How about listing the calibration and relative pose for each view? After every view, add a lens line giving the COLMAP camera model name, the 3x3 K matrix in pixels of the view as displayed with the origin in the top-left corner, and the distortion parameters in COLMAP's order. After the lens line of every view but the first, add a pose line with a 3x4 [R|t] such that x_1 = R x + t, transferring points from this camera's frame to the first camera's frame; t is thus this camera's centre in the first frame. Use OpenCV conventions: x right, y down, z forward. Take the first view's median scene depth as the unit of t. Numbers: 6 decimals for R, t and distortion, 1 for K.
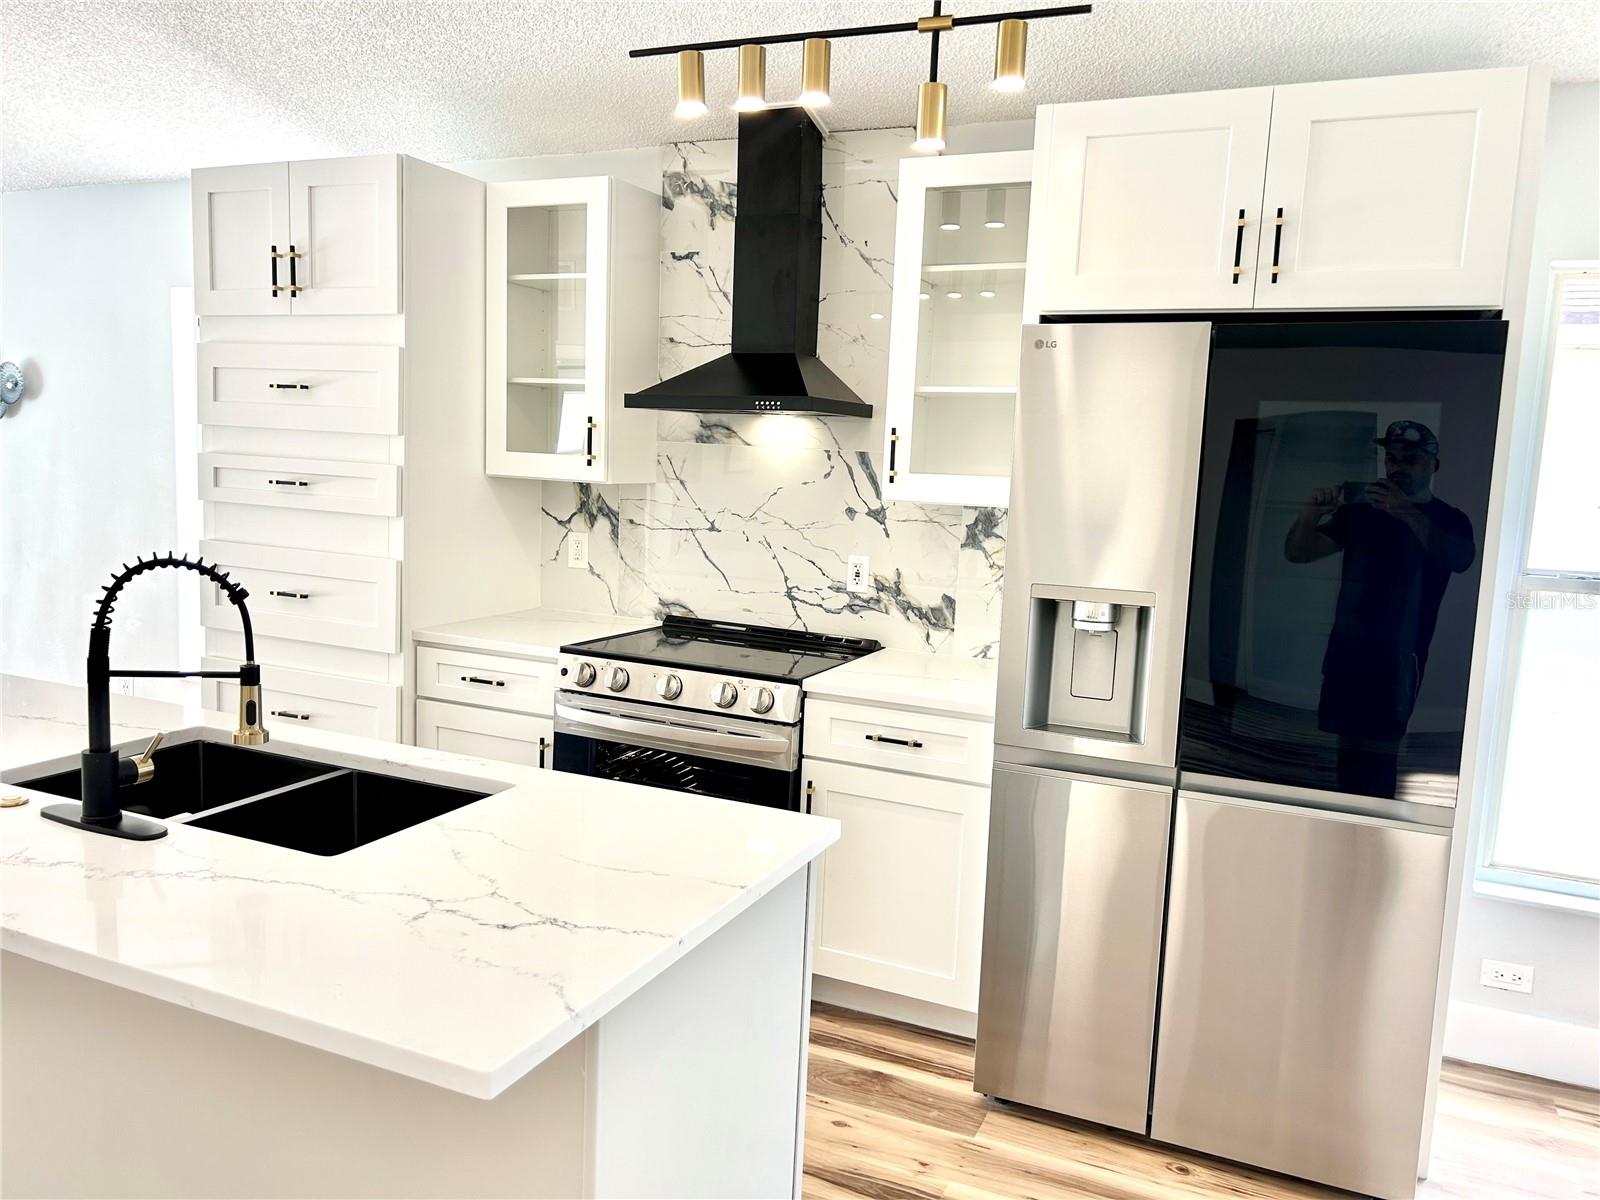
lens RADIAL K [[1202.7, 0, 796.1], [0, 1202.7, 620.4], [0, 0, 1]] dist [0.103814, -0.232403]
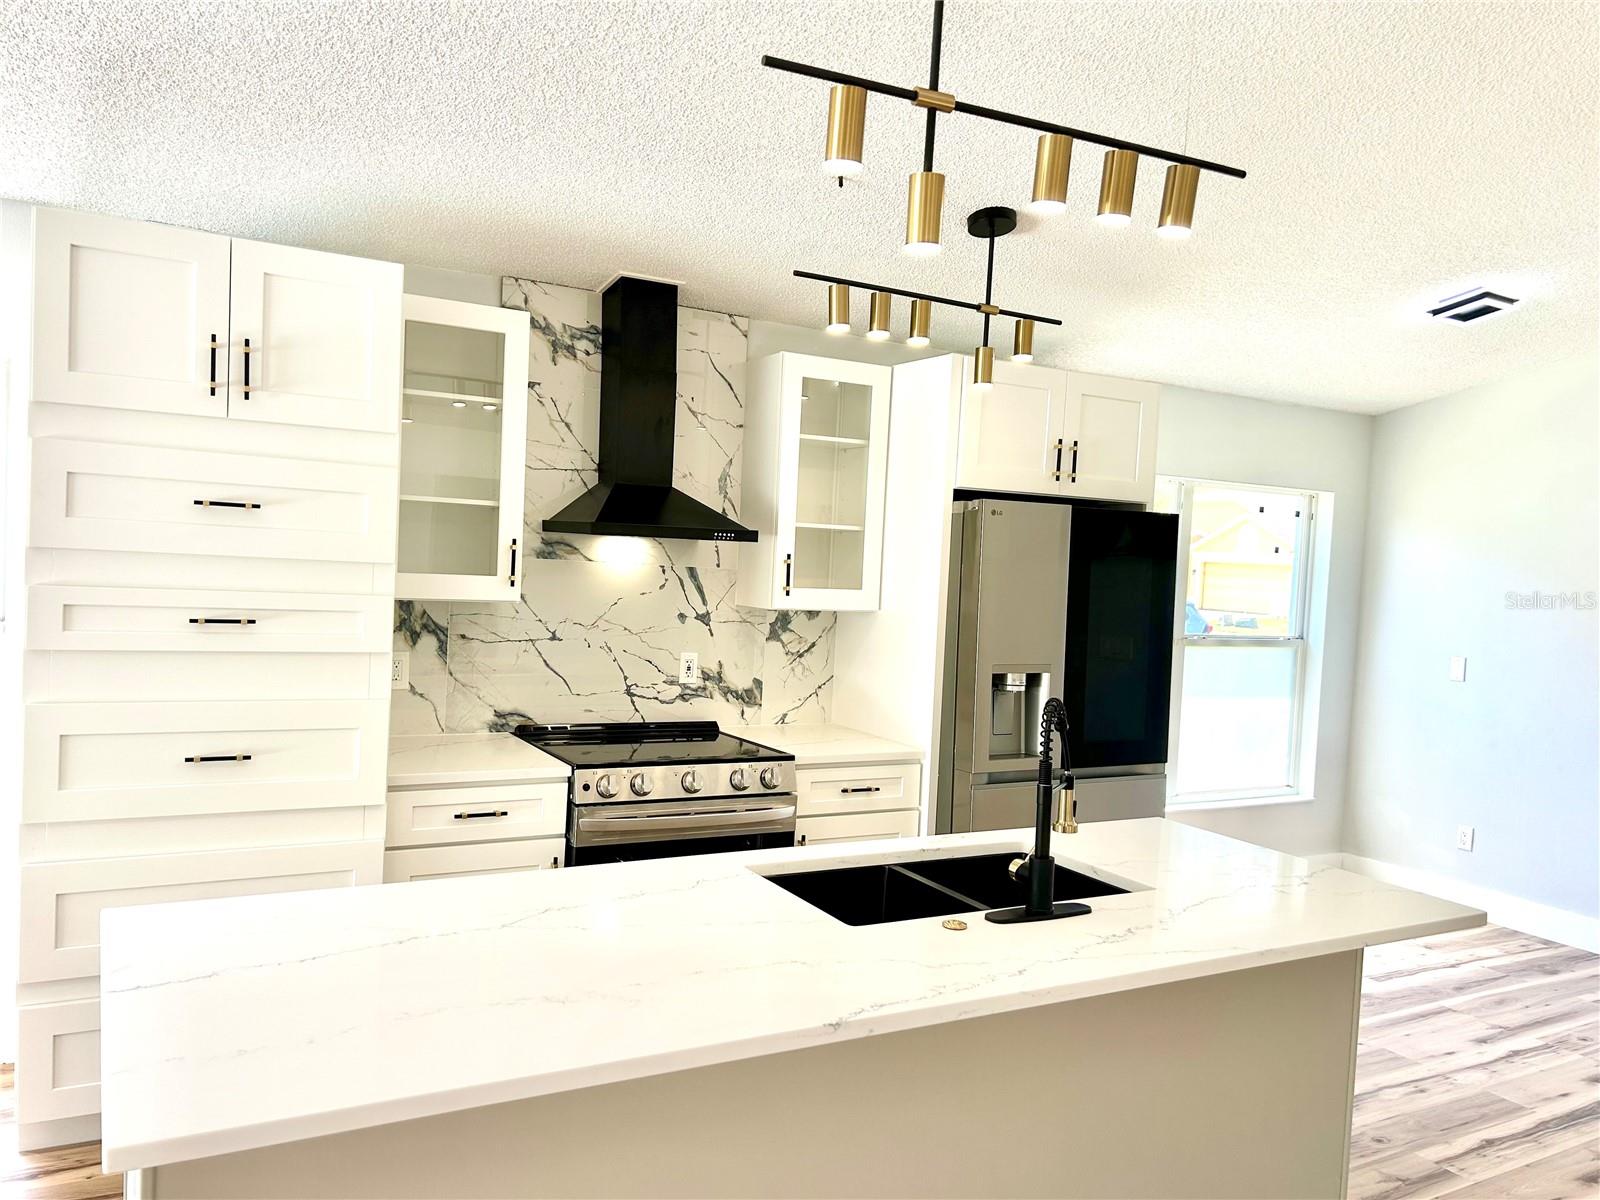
lens RADIAL K [[1198.7, 0, 799.1], [0, 1198.7, 616.0], [0, 0, 1]] dist [0.108633, -0.127221]
pose [[0.585933, -0.054778, 0.808506, -0.851670], [0.087200, 0.996182, 0.004298, -0.086403], [-0.805654, 0.067983, 0.588472, 0.208662]]
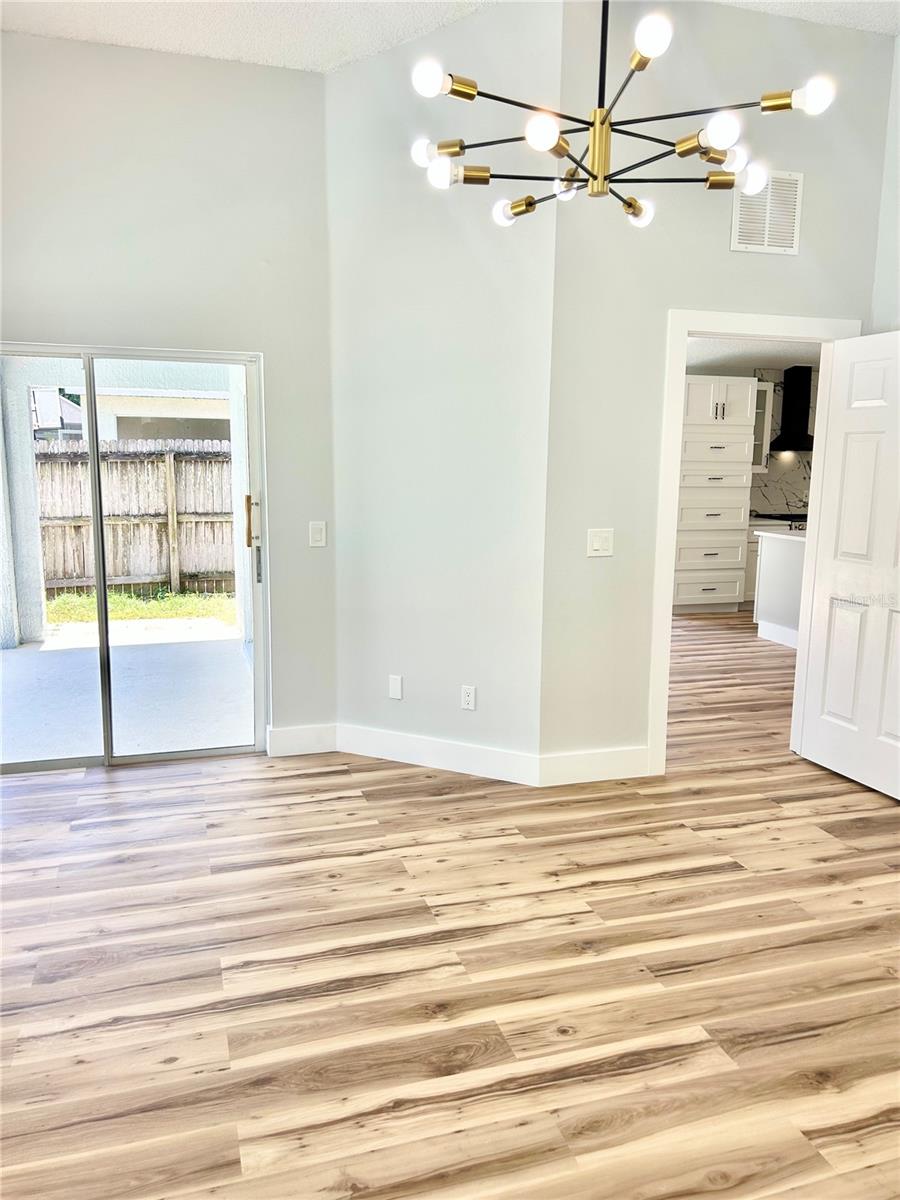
lens RADIAL K [[889.1, 0, 450.0], [0, 889.1, 600.0], [0, 0, 1]] dist [0.055324, -0.061849]
pose [[0.750907, -0.136724, 0.646100, -2.462333], [0.112866, 0.990510, 0.078431, -0.060588], [-0.650692, 0.014028, 0.759213, -0.297205]]
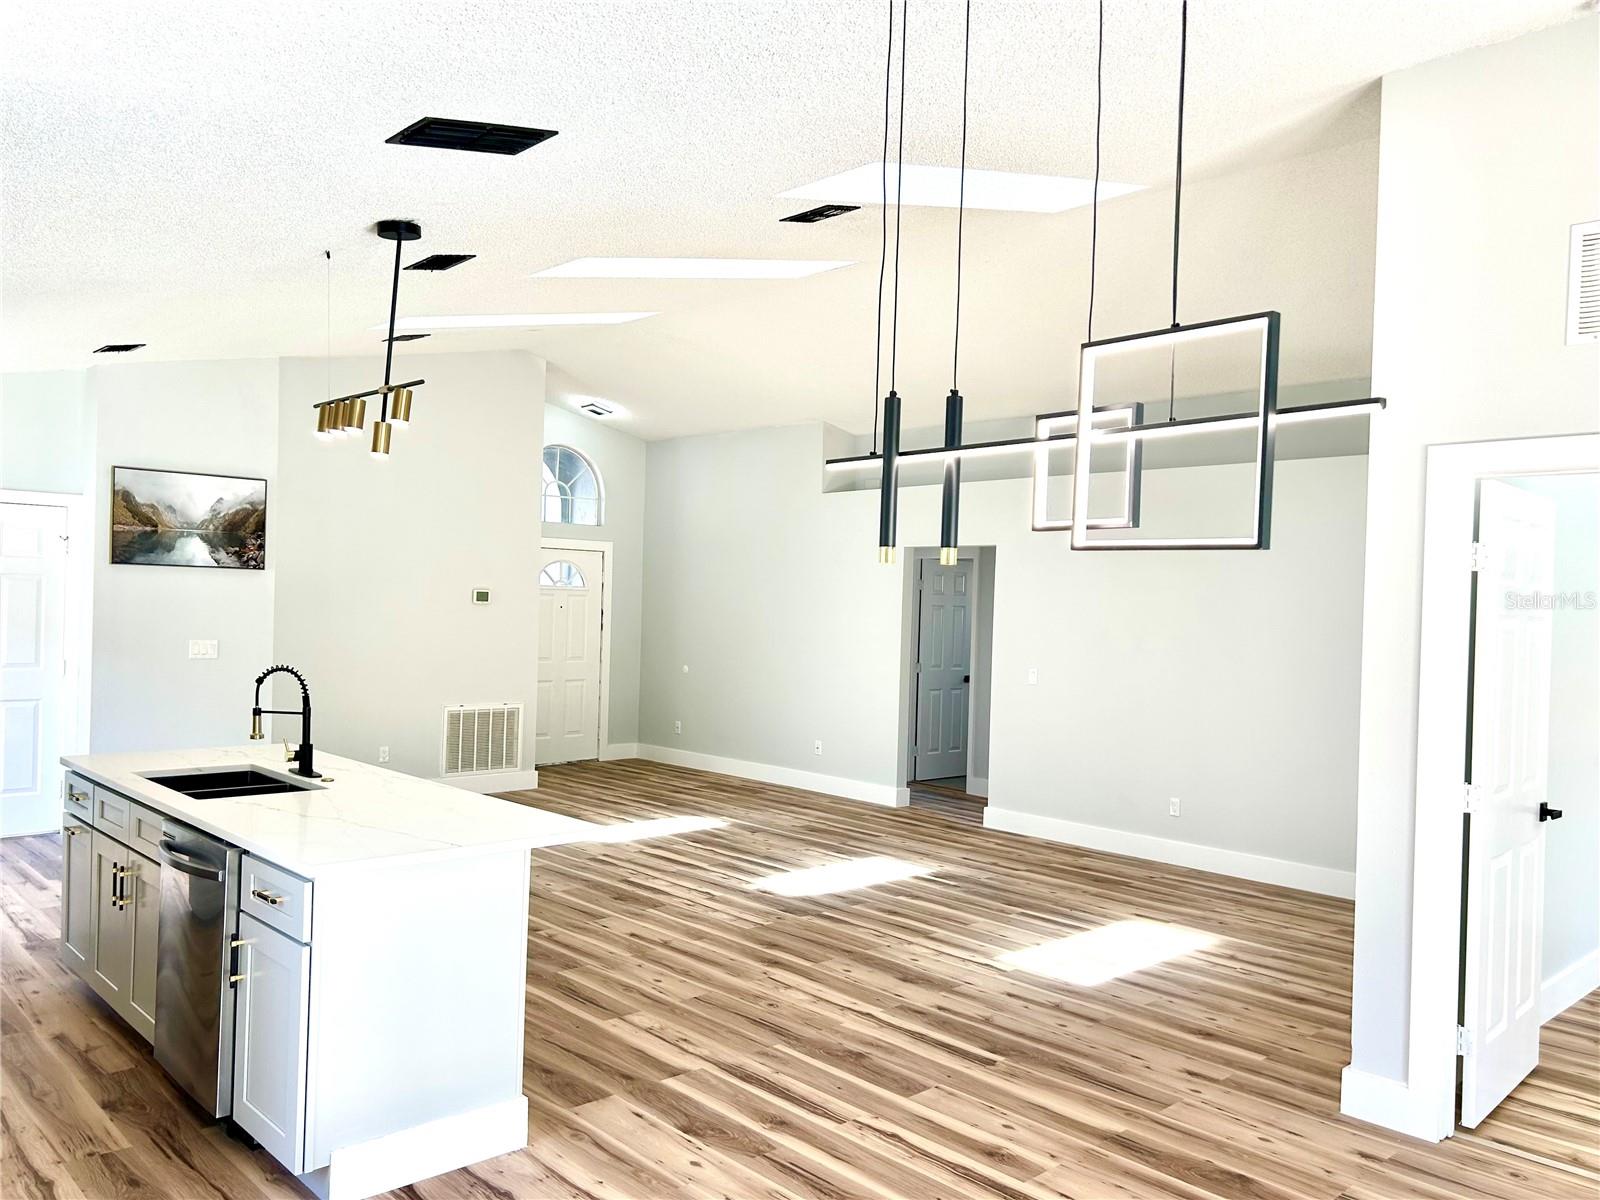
lens RADIAL K [[1192.1, 0, 806.8], [0, 1192.1, 599.9], [0, 0, 1]] dist [0.051306, -0.091455]
pose [[-0.923927, -0.070538, 0.376010, -1.191932], [-0.016671, 0.989345, 0.144634, -0.276922], [-0.382206, 0.127363, -0.915258, 1.383725]]
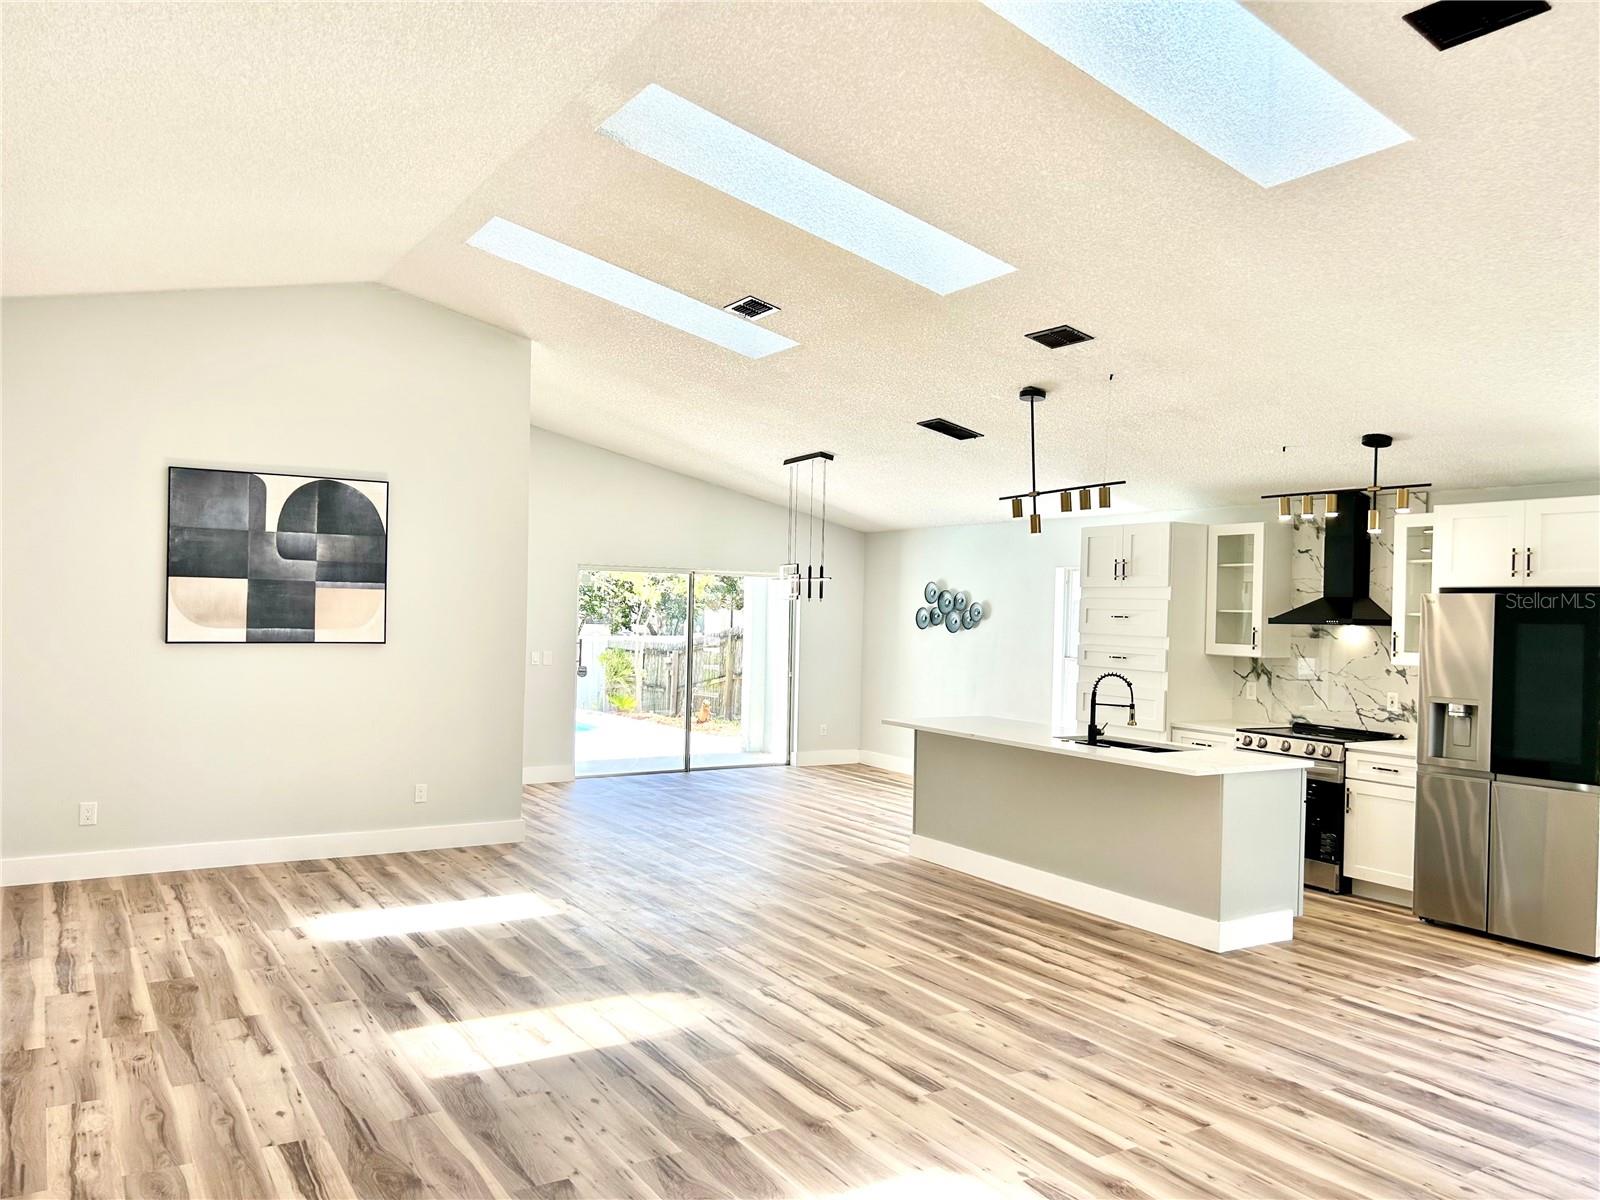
lens RADIAL K [[1203.3, 0, 785.7], [0, 1203.3, 606.5], [0, 0, 1]] dist [0.081904, -0.112300]
pose [[0.827836, -0.022605, -0.560515, 0.362587], [-0.069308, 0.987411, -0.142185, 0.166348], [0.556672, 0.156554, 0.815847, -1.277545]]
